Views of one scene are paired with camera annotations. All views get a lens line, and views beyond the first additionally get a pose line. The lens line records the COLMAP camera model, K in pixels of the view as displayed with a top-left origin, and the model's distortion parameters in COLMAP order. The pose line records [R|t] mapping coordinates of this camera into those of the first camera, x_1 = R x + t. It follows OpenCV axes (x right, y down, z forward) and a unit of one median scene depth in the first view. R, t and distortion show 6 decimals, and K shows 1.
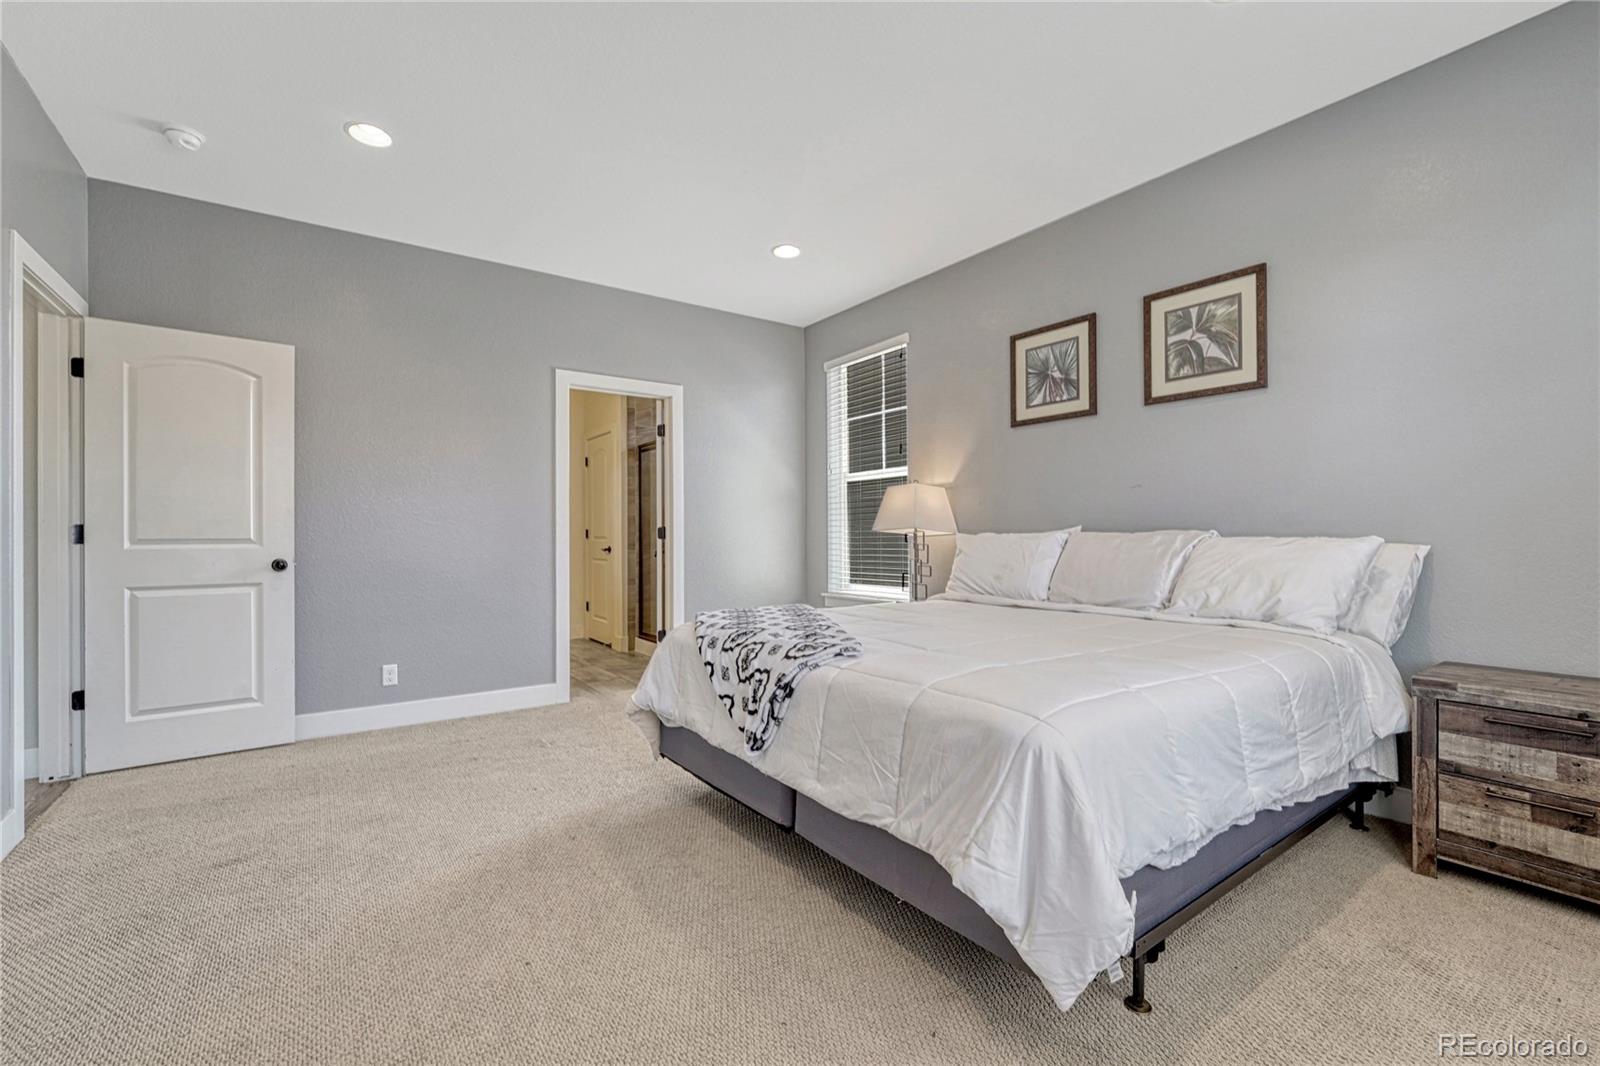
lens RADIAL K [[667.8, 0, 796.1], [0, 667.8, 532.6], [0, 0, 1]] dist [-0.008490, 0.001779]
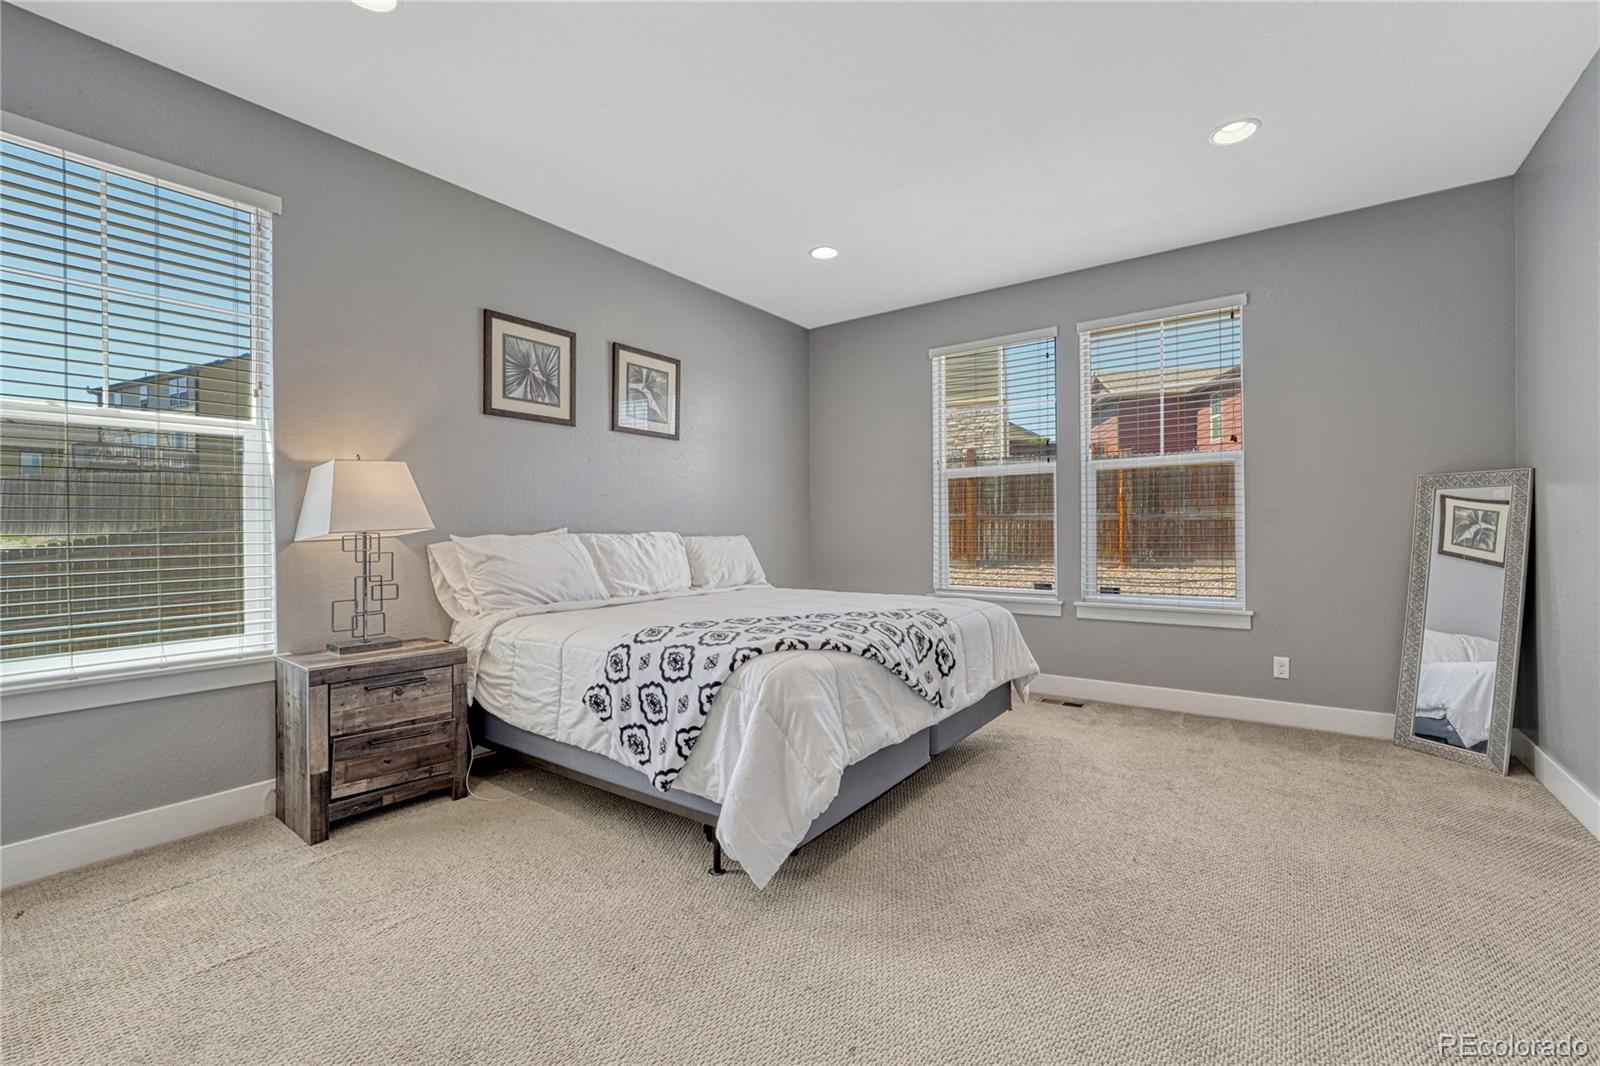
lens RADIAL K [[667.8, 0, 798.5], [0, 667.8, 531.1], [0, 0, 1]] dist [-0.008490, 0.001779]
pose [[-0.294005, 0.006557, 0.955781, -0.682808], [0.006675, 0.999966, -0.004807, 0.002364], [-0.955780, 0.004967, -0.294039, 0.944340]]
